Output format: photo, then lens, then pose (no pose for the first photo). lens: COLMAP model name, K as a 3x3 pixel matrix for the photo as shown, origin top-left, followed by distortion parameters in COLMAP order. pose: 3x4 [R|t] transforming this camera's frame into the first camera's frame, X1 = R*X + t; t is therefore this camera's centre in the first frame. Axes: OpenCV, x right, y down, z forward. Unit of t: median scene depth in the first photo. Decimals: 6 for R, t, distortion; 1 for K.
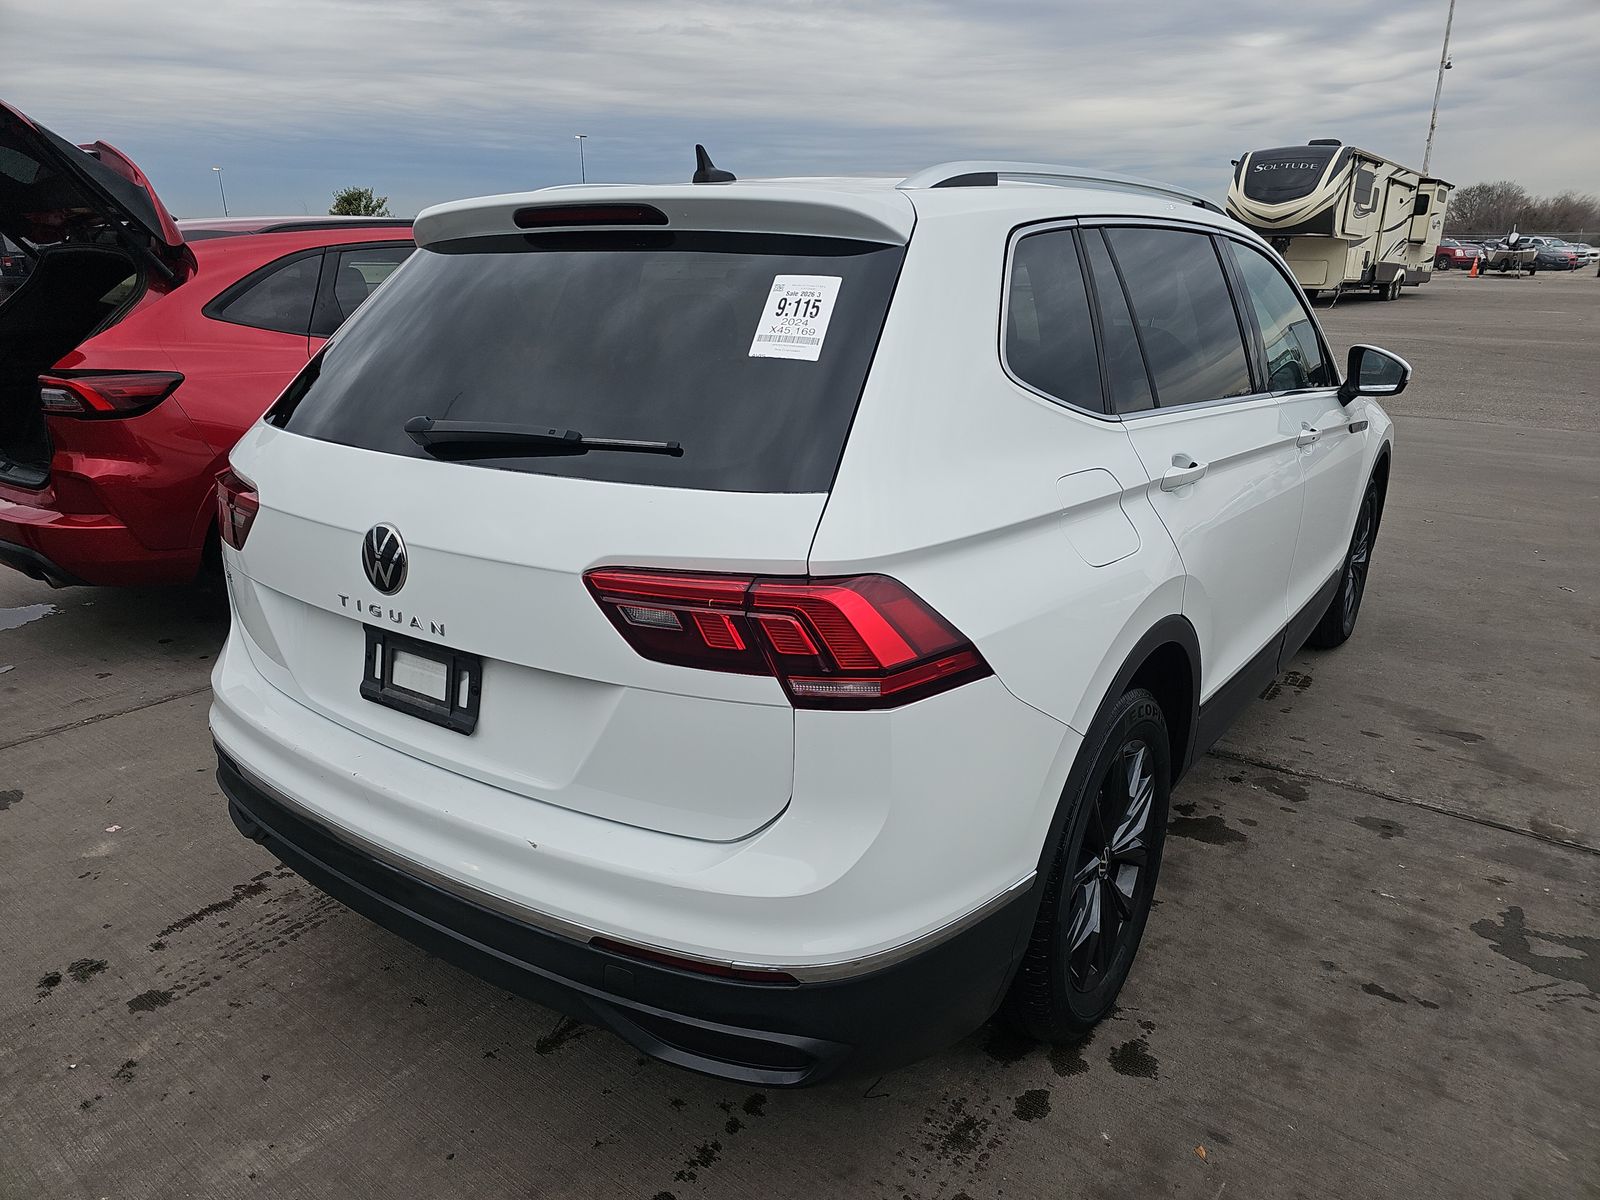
lens RADIAL K [[1064.0, 0, 805.0], [0, 1064.0, 606.7], [0, 0, 1]] dist [0.058187, -0.056791]
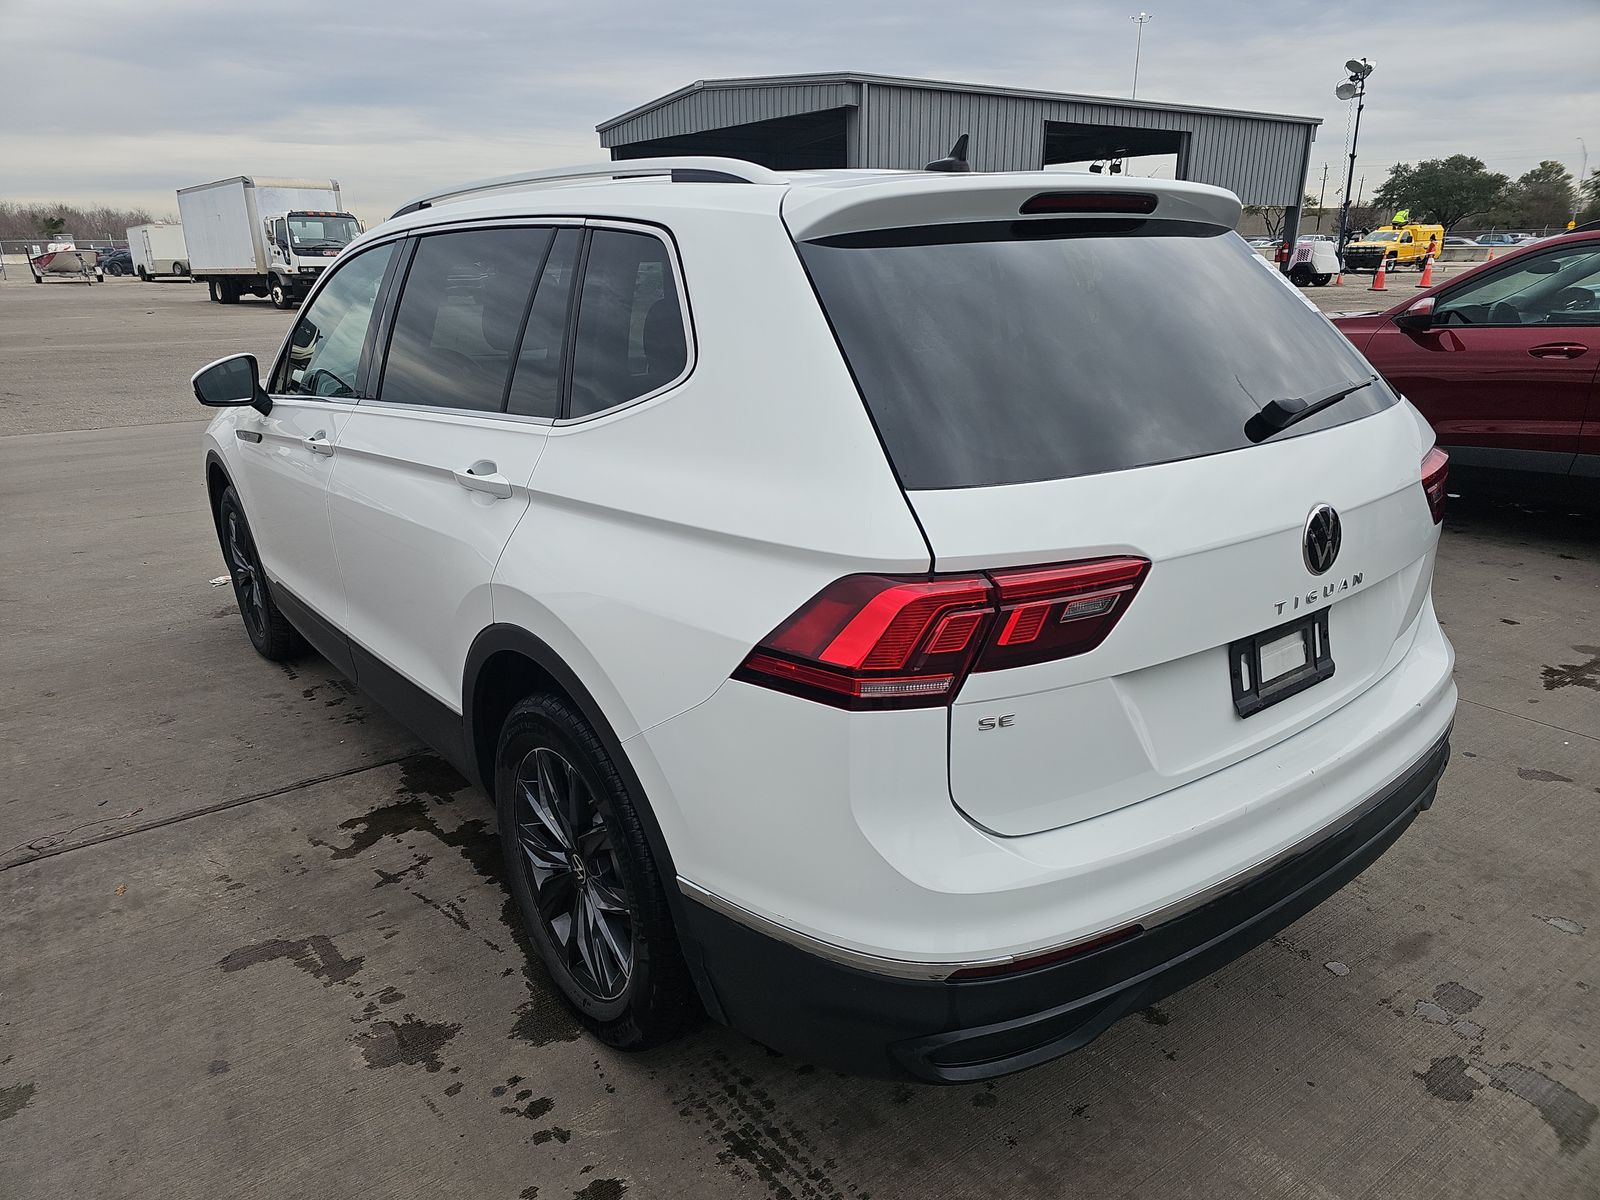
lens RADIAL K [[1056.9, 0, 800.0], [0, 1056.9, 600.0], [0, 0, 1]] dist [0.059279, -0.057440]
pose [[0.297674, -0.300011, 0.906302, -1.319904], [0.310110, 0.928243, 0.205418, -0.314901], [-0.902896, 0.219906, 0.369350, 0.975753]]
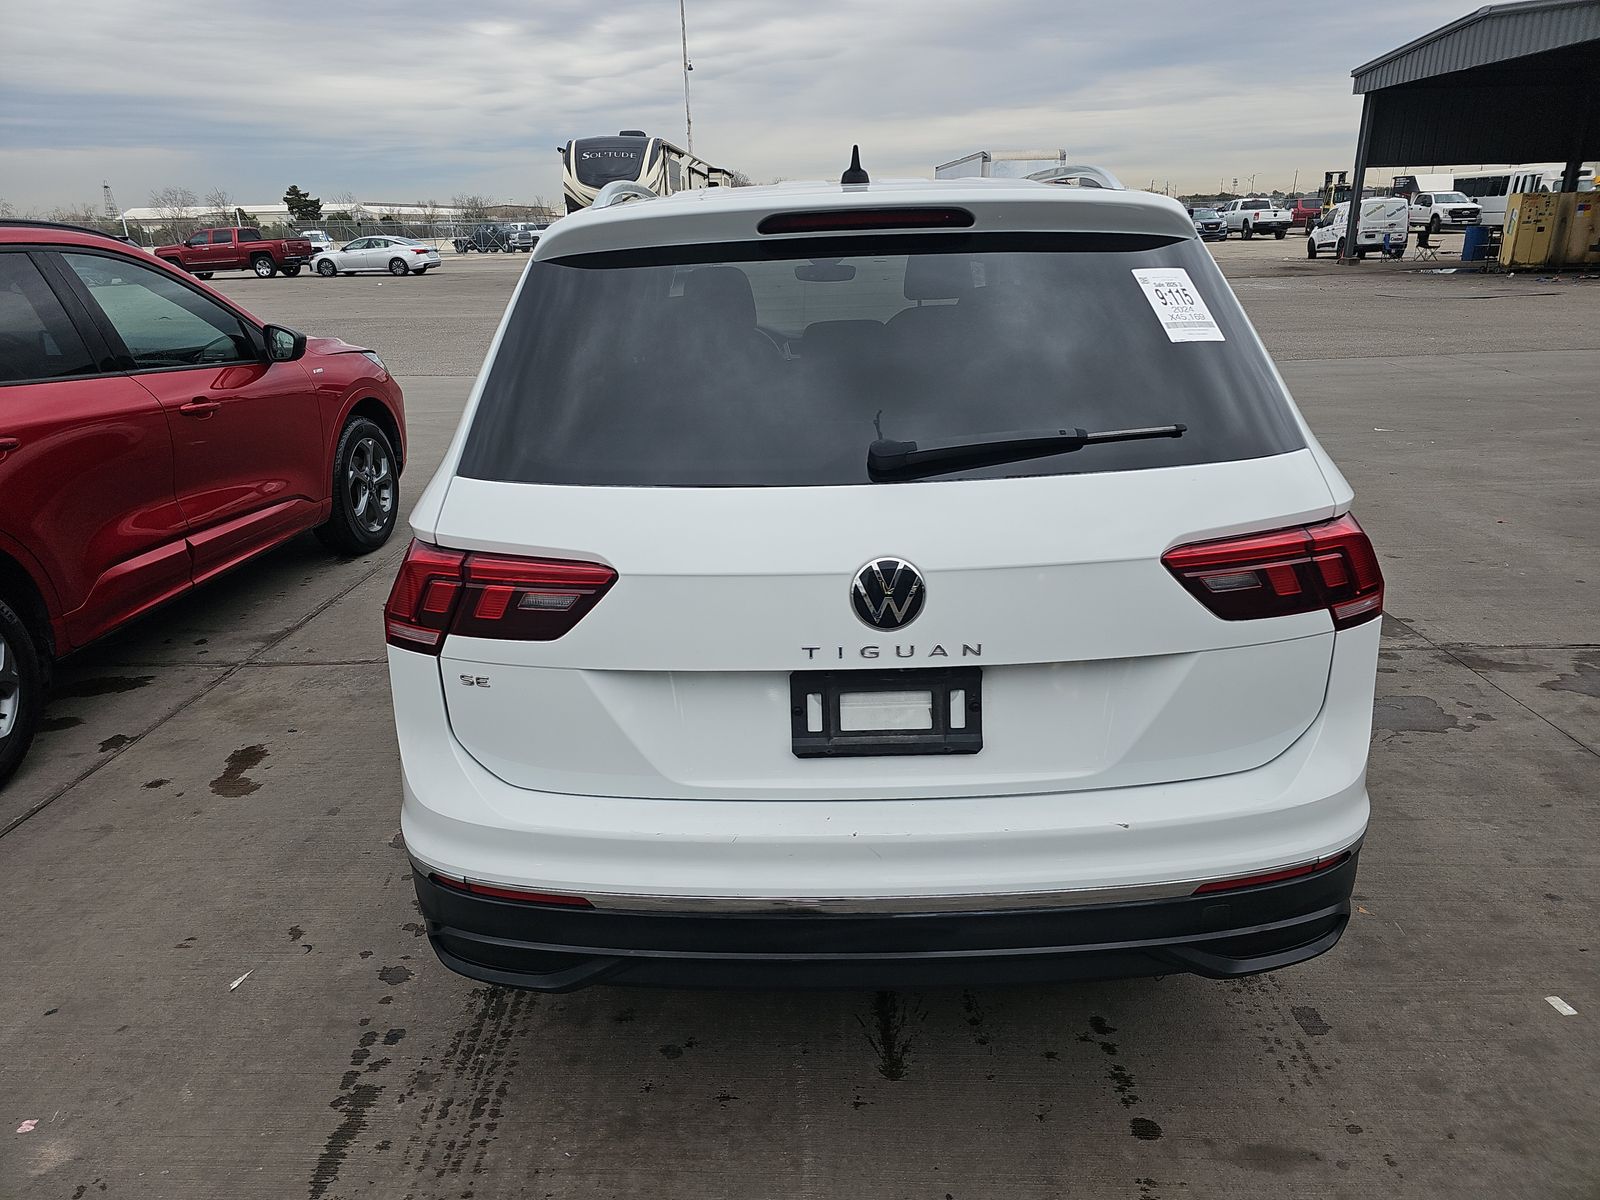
lens RADIAL K [[1057.5, 0, 800.5], [0, 1057.5, 593.9], [0, 0, 1]] dist [0.067788, -0.061005]
pose [[0.817991, -0.204684, 0.537583, -0.858167], [0.201960, 0.977249, 0.064782, -0.107981], [-0.538612, 0.055579, 0.840719, 0.239263]]
